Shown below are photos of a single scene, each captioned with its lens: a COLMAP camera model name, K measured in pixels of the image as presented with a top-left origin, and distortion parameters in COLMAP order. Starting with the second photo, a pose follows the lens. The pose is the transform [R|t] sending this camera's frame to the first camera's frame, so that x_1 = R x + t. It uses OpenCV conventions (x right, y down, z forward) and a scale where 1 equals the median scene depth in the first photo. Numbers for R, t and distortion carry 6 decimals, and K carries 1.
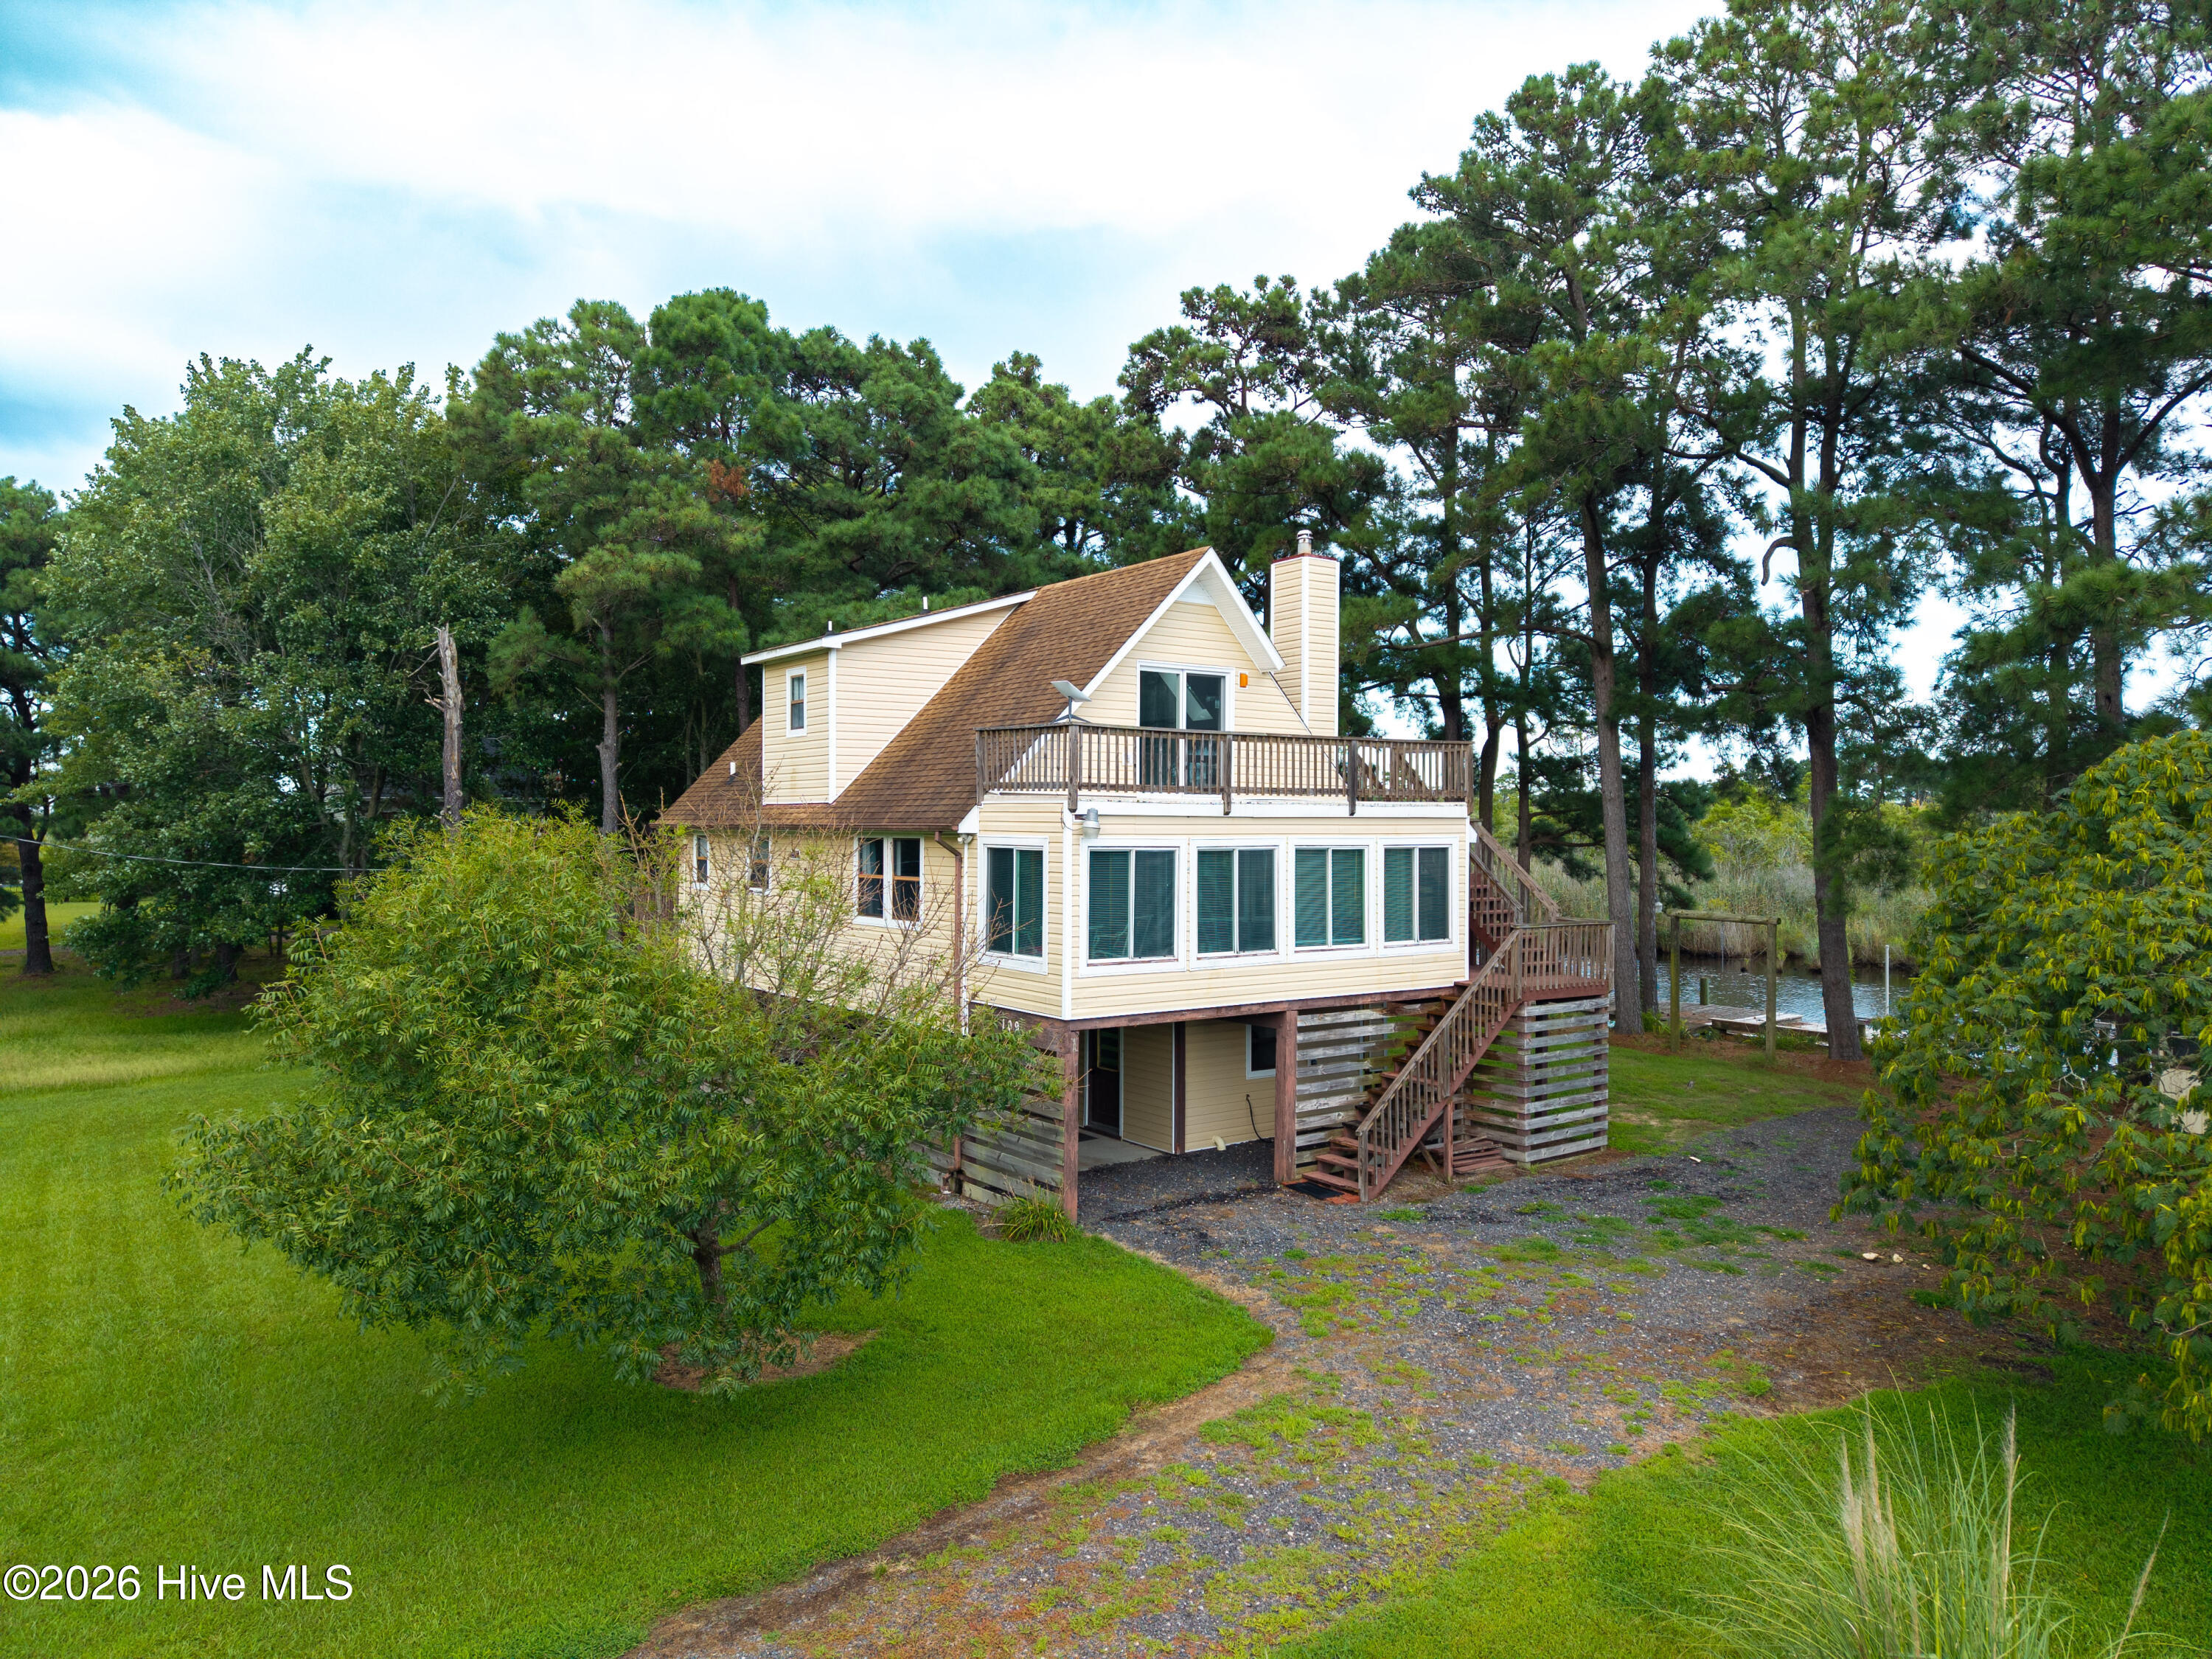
lens RADIAL K [[1478.7, 0, 1106.0], [0, 1478.7, 829.5], [0, 0, 1]] dist [0.026426, -0.023249]
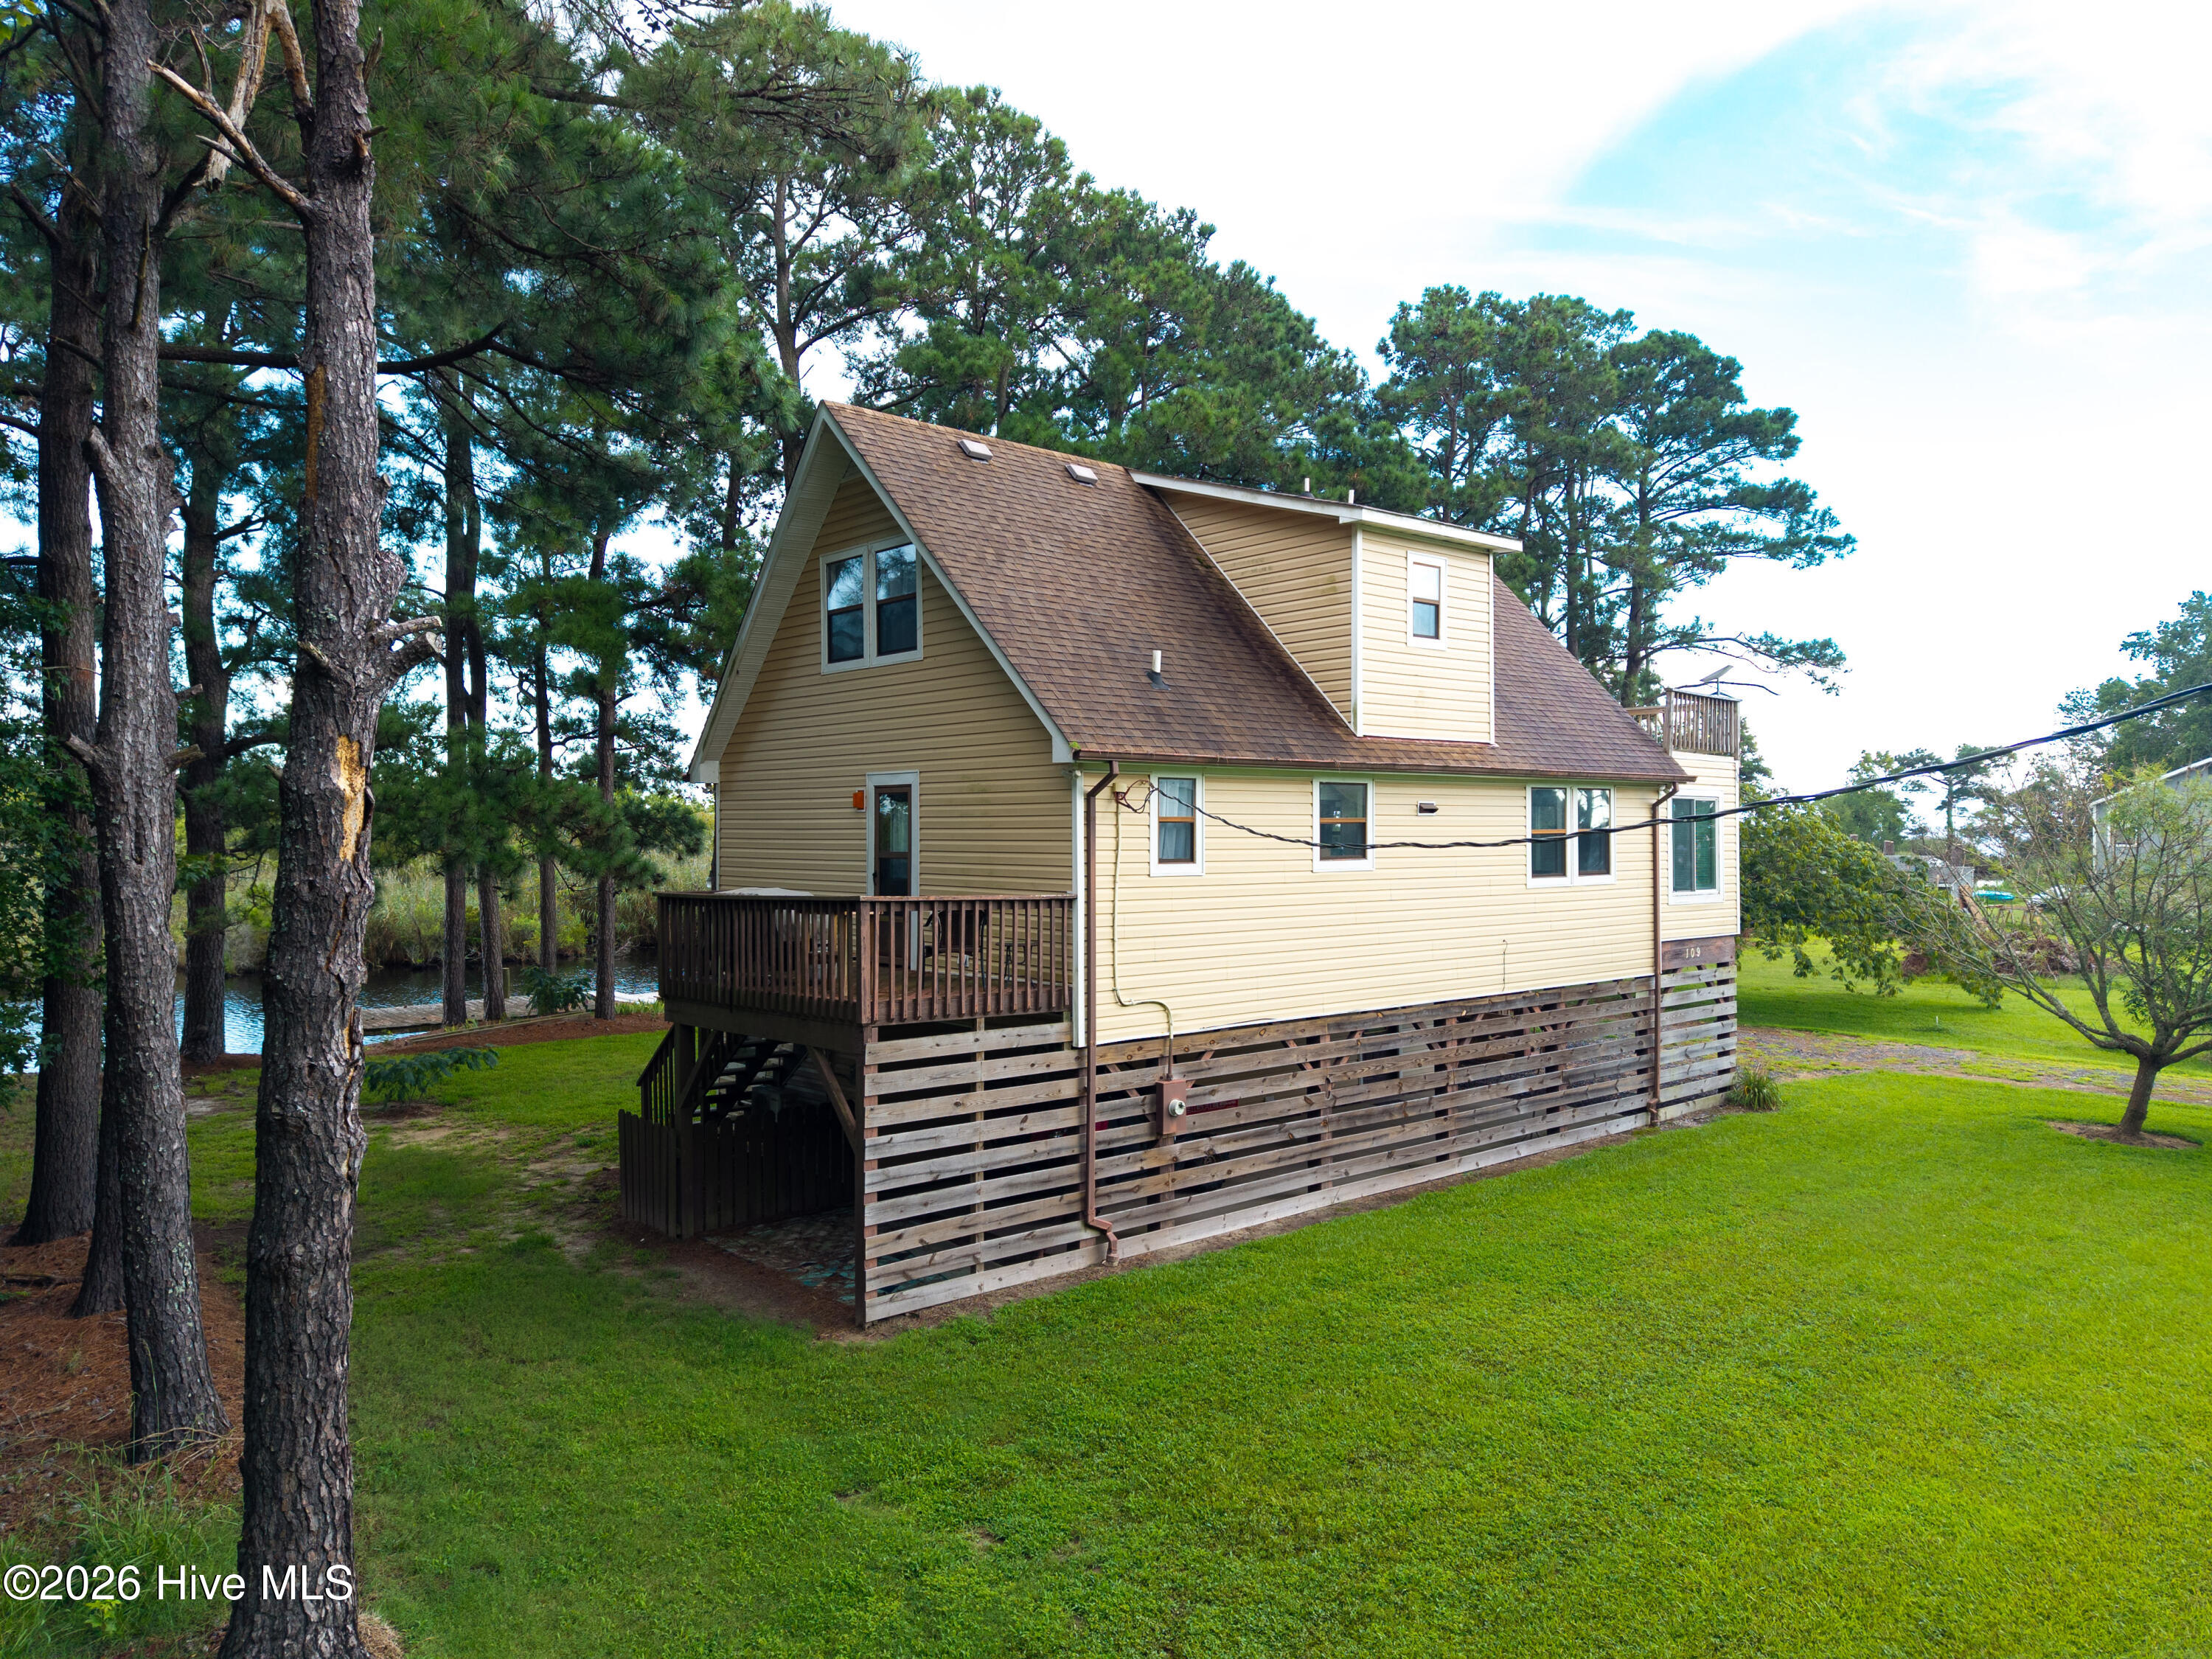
lens RADIAL K [[1486.1, 0, 1109.0], [0, 1486.1, 816.8], [0, 0, 1]] dist [0.066516, -0.079113]
pose [[-0.096674, 0.006342, 0.995296, -0.983275], [0.003576, 0.999975, -0.006025, 0.026093], [-0.995310, 0.002977, -0.096694, 1.297711]]
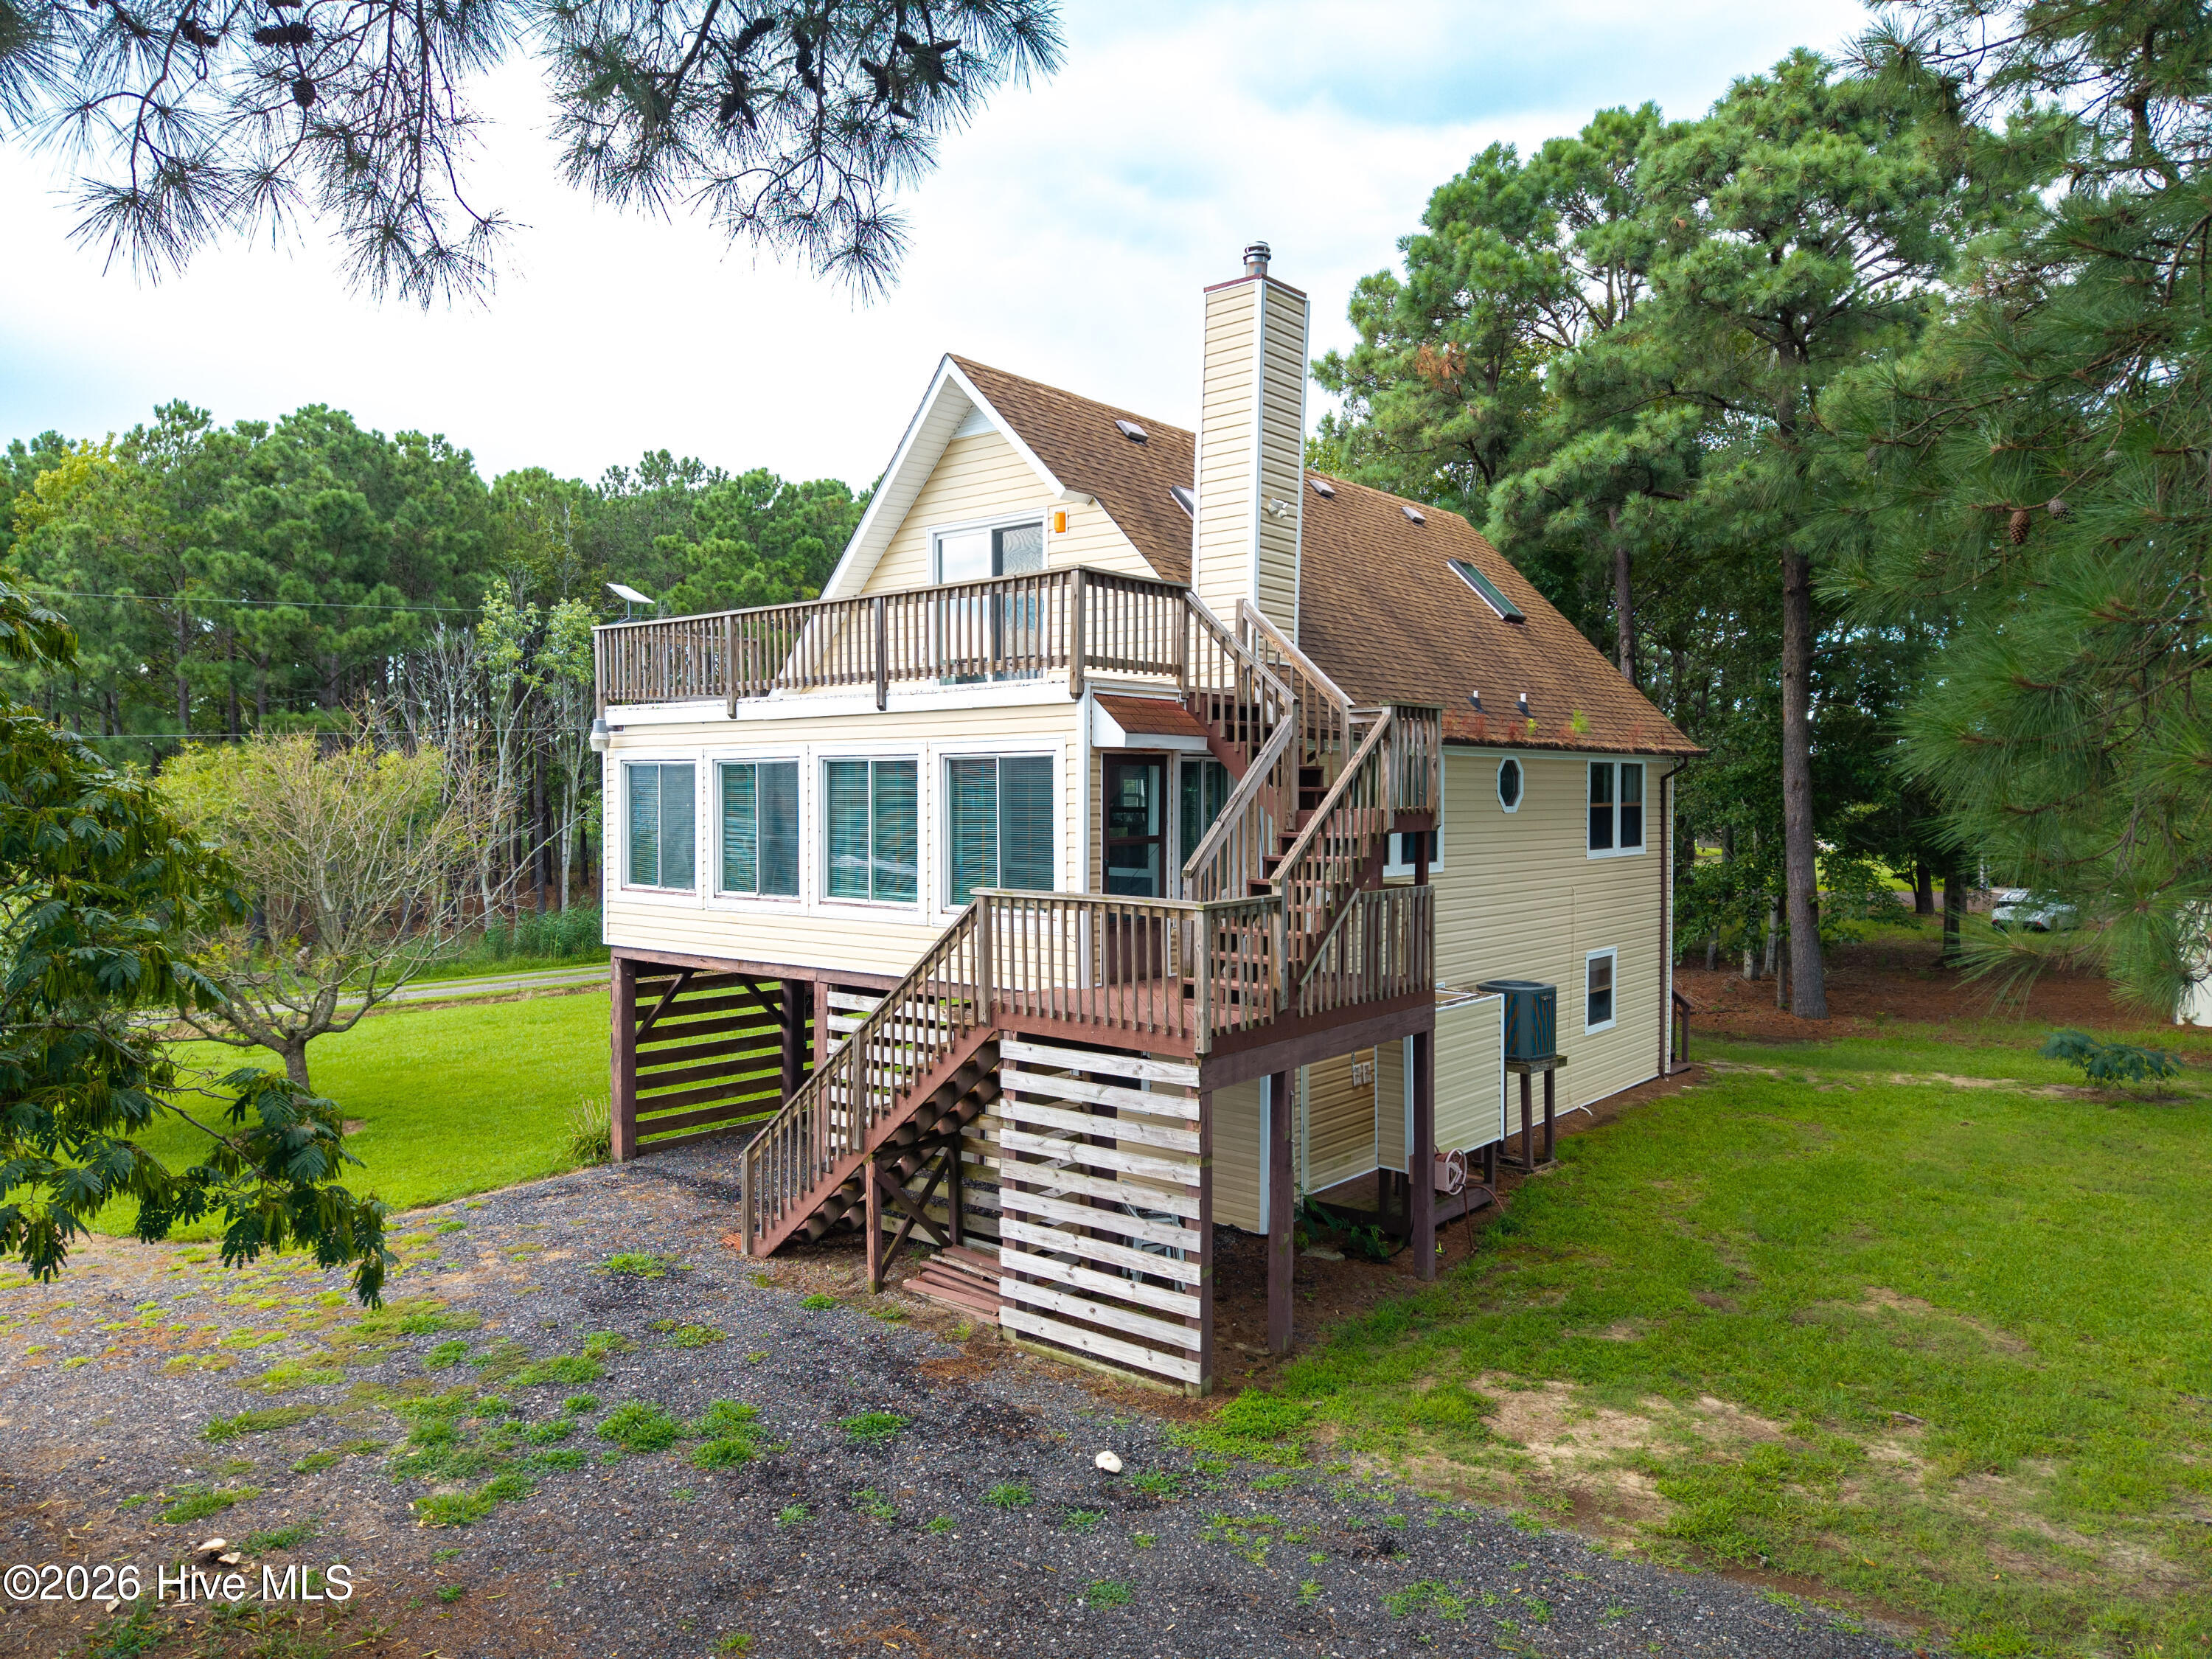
lens RADIAL K [[1481.8, 0, 1116.2], [0, 1481.8, 818.2], [0, 0, 1]] dist [0.045993, -0.033932]
pose [[0.247647, 0.009262, -0.968806, 0.768090], [-0.000870, 0.999956, 0.009337, 0.030128], [0.968850, -0.001470, 0.247644, 0.844082]]
